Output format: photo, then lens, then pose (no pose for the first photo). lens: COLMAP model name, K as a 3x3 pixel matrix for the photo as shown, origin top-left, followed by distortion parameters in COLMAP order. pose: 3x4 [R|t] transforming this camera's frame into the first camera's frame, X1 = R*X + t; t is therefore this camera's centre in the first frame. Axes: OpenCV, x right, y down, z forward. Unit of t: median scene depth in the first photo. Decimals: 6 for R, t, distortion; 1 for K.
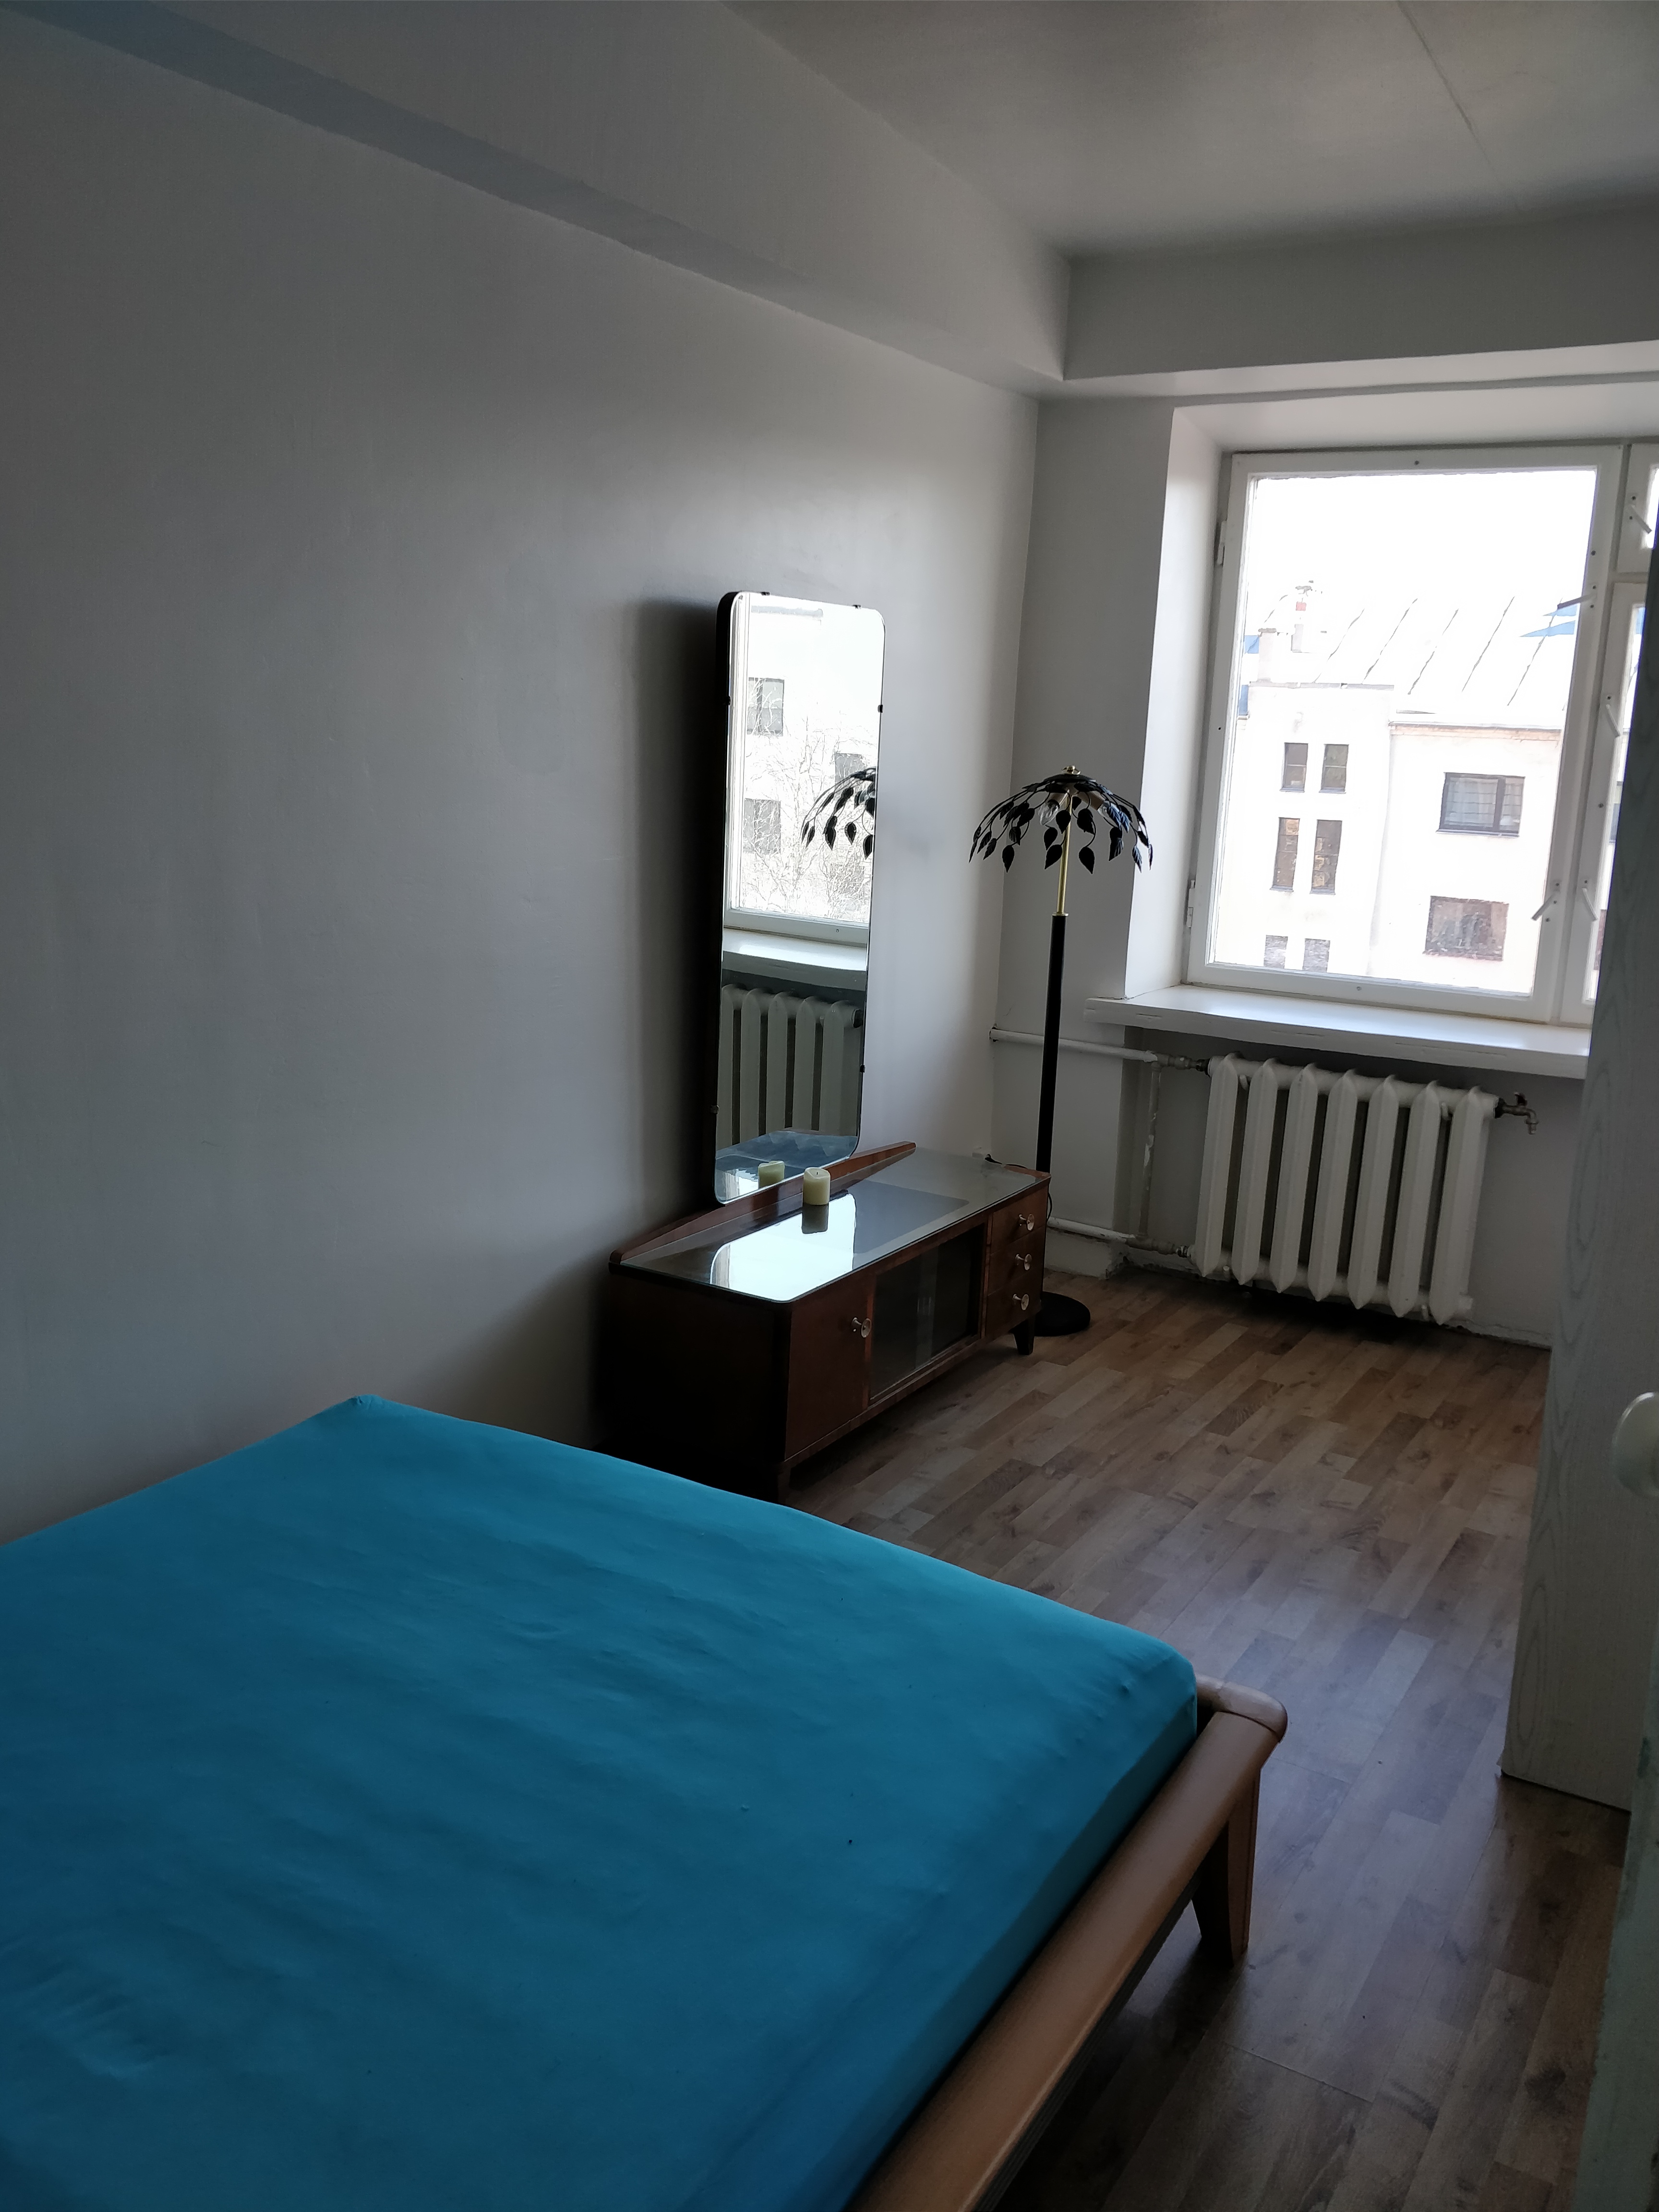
lens RADIAL K [[1763.2, 0, 812.1], [0, 1763.2, 1124.1], [0, 0, 1]] dist [0.122723, -0.227825]
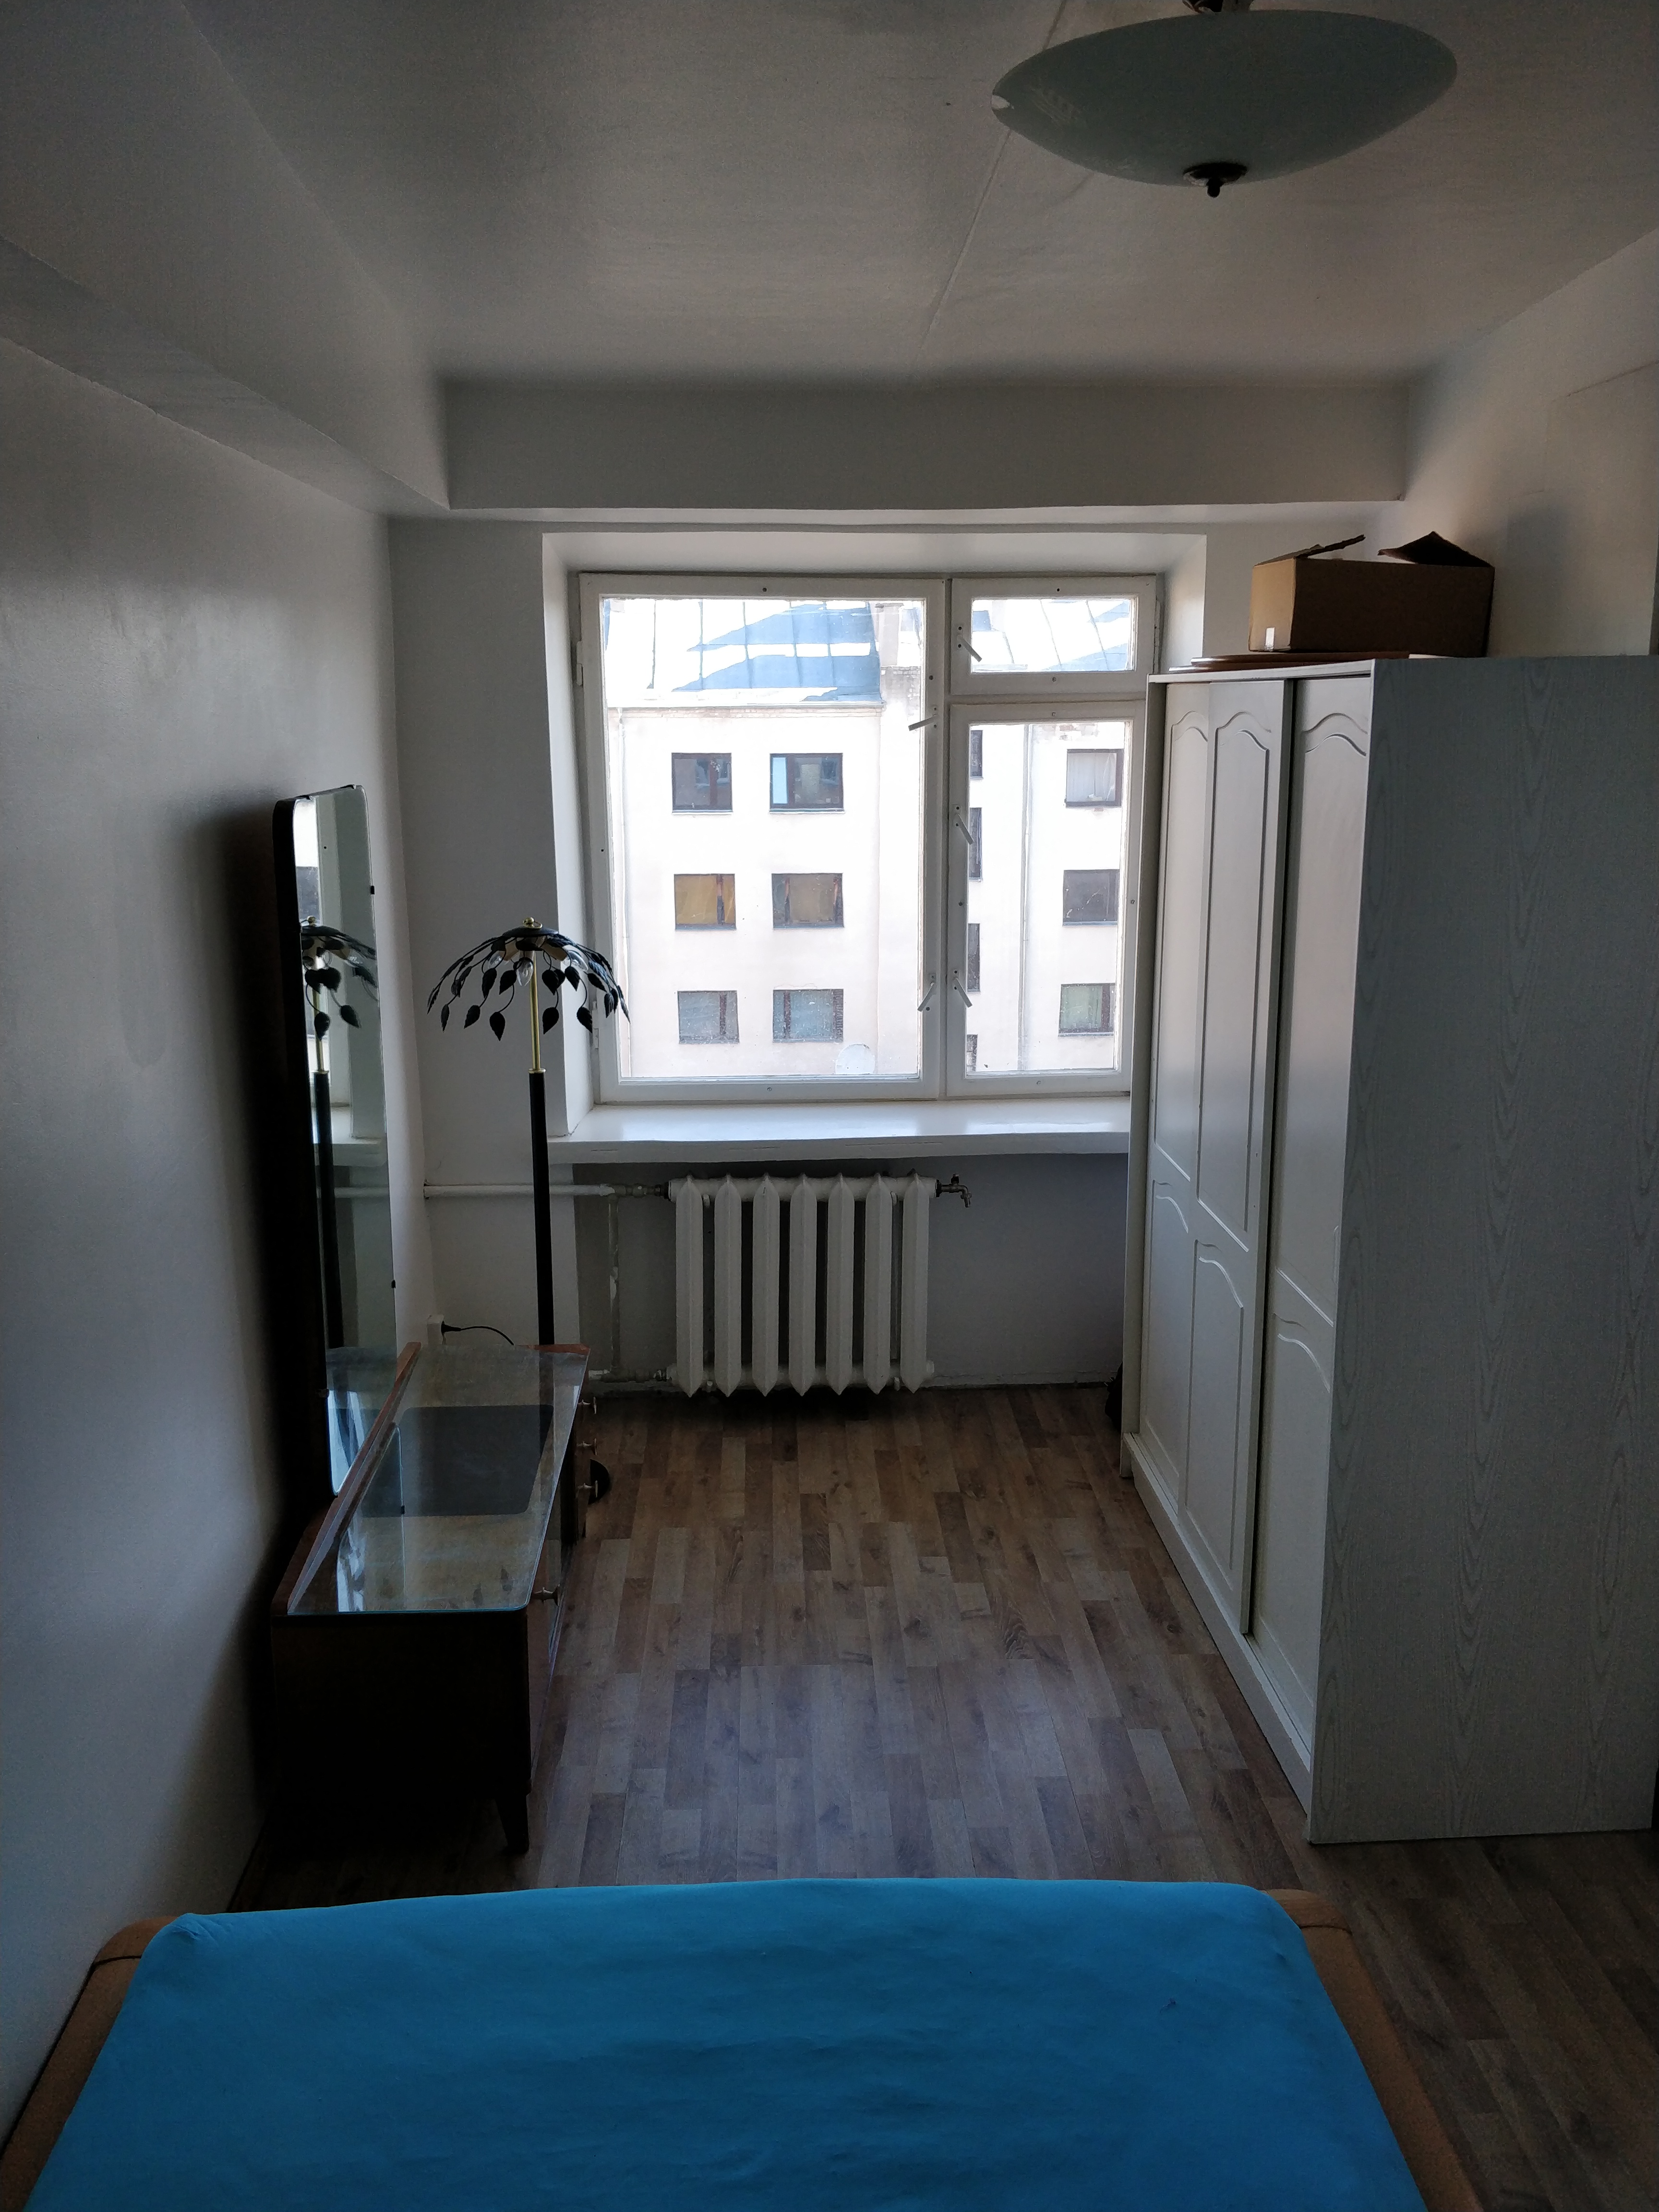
lens RADIAL K [[1804.7, 0, 828.9], [0, 1804.7, 1110.7], [0, 0, 1]] dist [0.171086, -0.254101]
pose [[0.830169, -0.163887, 0.532879, -0.254715], [0.159239, 0.985703, 0.055075, -0.128404], [-0.534286, 0.039134, 0.844397, 0.100527]]
